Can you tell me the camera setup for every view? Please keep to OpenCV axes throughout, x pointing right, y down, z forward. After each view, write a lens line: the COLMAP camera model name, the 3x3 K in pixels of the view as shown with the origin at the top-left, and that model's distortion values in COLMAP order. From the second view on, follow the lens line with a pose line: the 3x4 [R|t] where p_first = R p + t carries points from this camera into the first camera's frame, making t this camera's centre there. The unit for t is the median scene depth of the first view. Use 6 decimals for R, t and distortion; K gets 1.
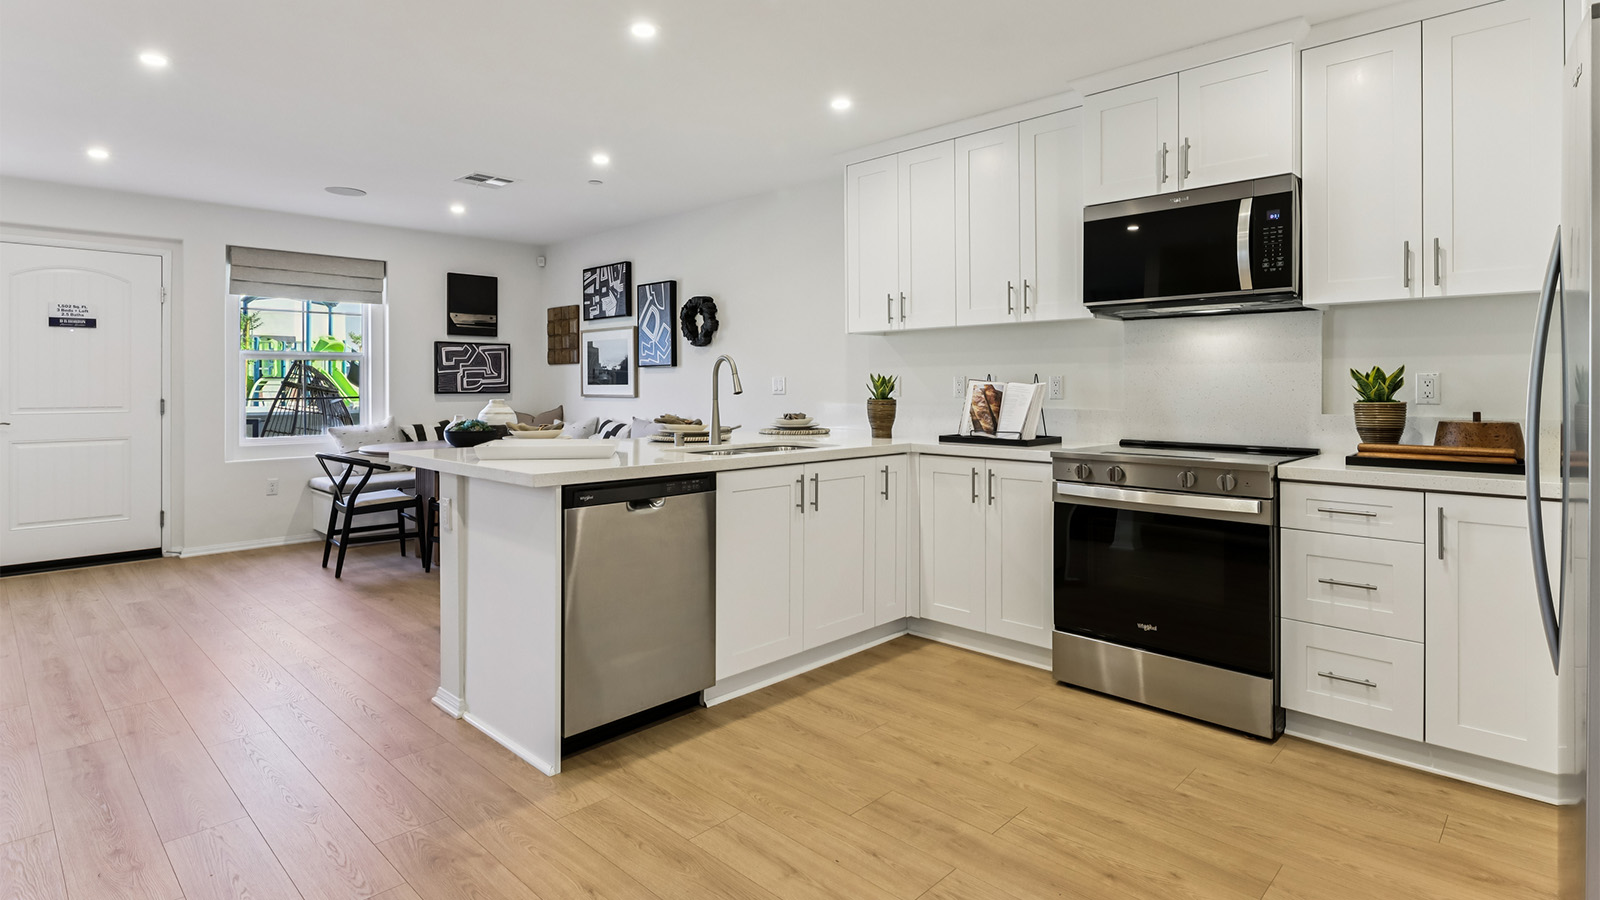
lens RADIAL K [[805.8, 0, 798.1], [0, 805.8, 380.9], [0, 0, 1]] dist [0.014476, -0.011458]
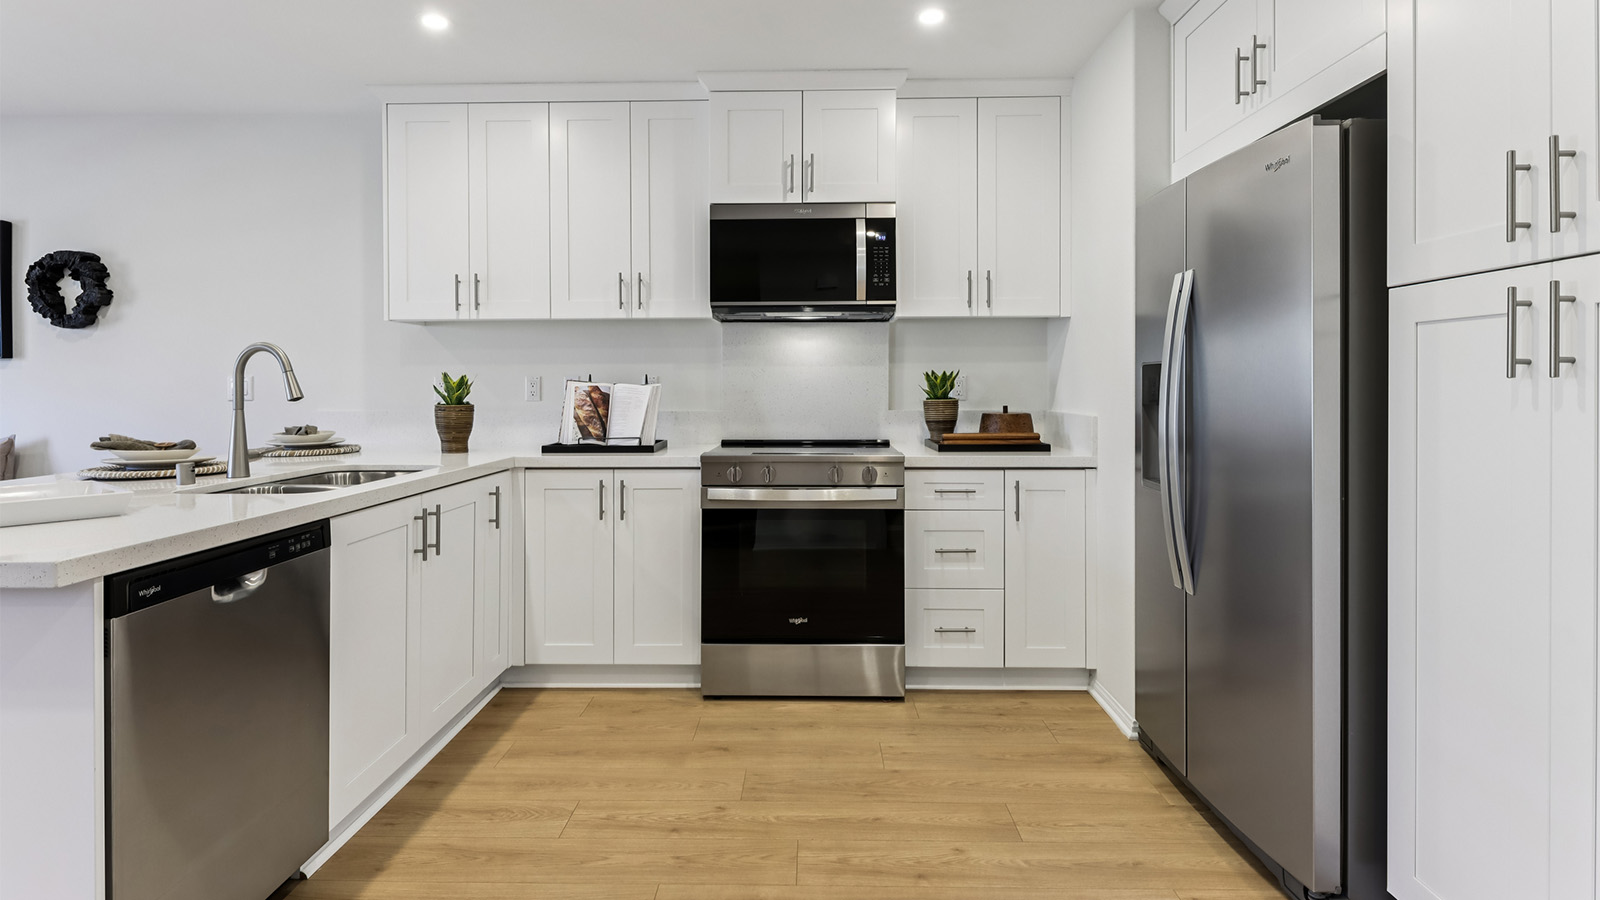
lens RADIAL K [[805.8, 0, 798.1], [0, 805.8, 380.9], [0, 0, 1]] dist [0.014476, -0.011458]
pose [[0.730457, 0.001908, 0.682957, -0.251649], [-0.000693, 0.999998, -0.002053, 0.000797], [-0.682959, 0.001027, 0.730456, 0.228884]]
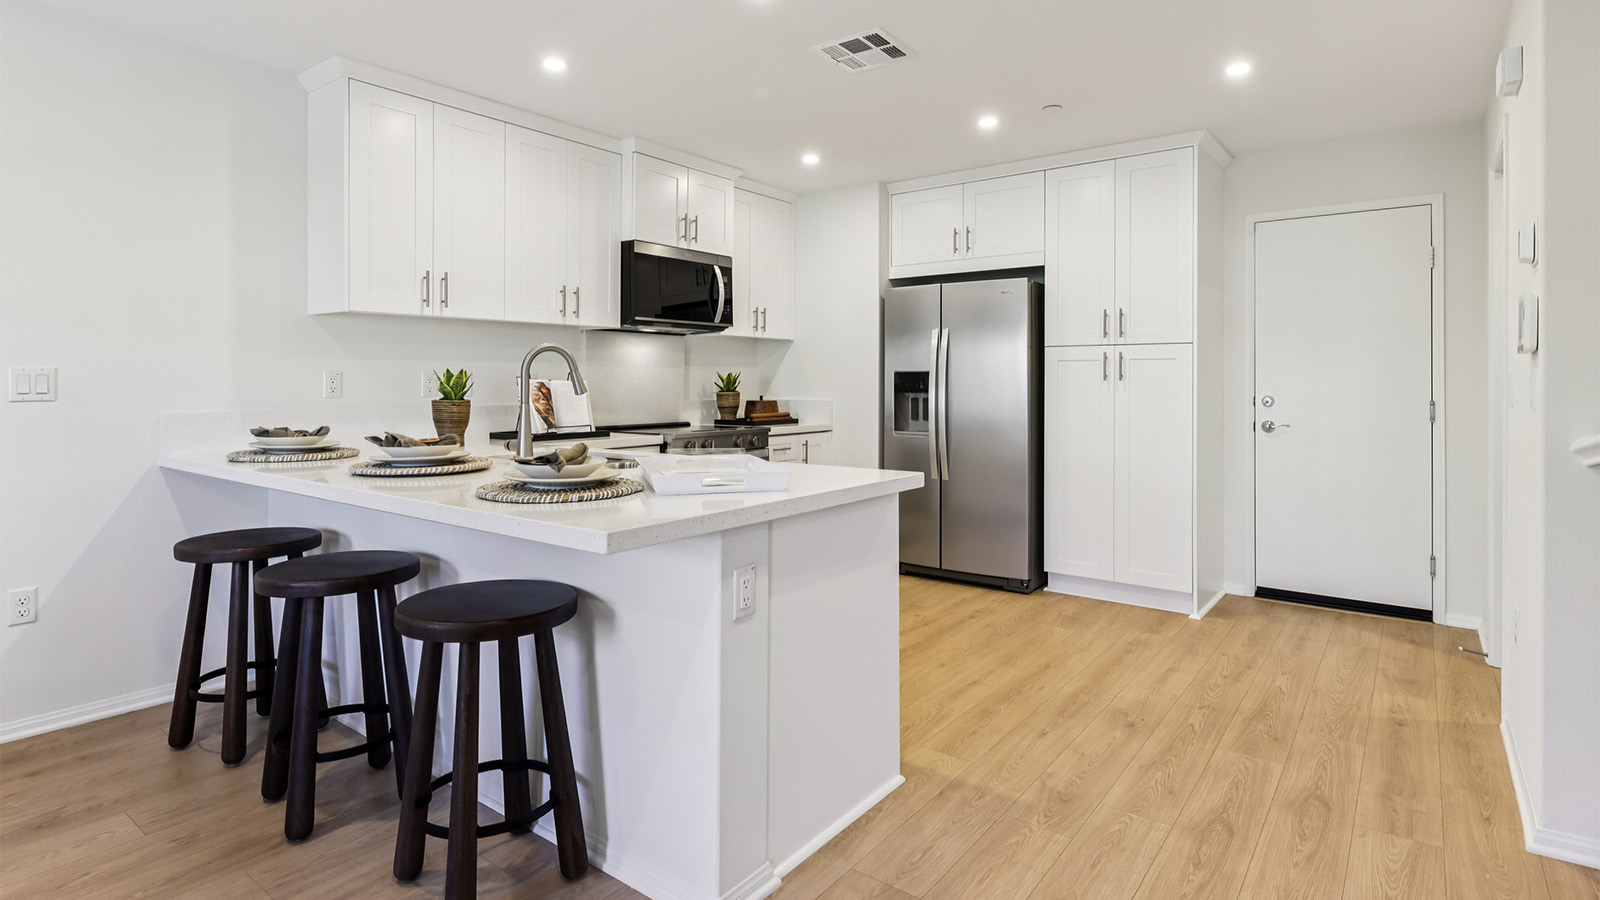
lens RADIAL K [[805.8, 0, 798.1], [0, 805.8, 380.9], [0, 0, 1]] dist [0.014476, -0.011458]
pose [[-0.118733, 0.001210, 0.992926, -0.974139], [-0.005187, 0.999985, -0.001839, 0.003834], [-0.992913, -0.005369, -0.118725, 0.959026]]
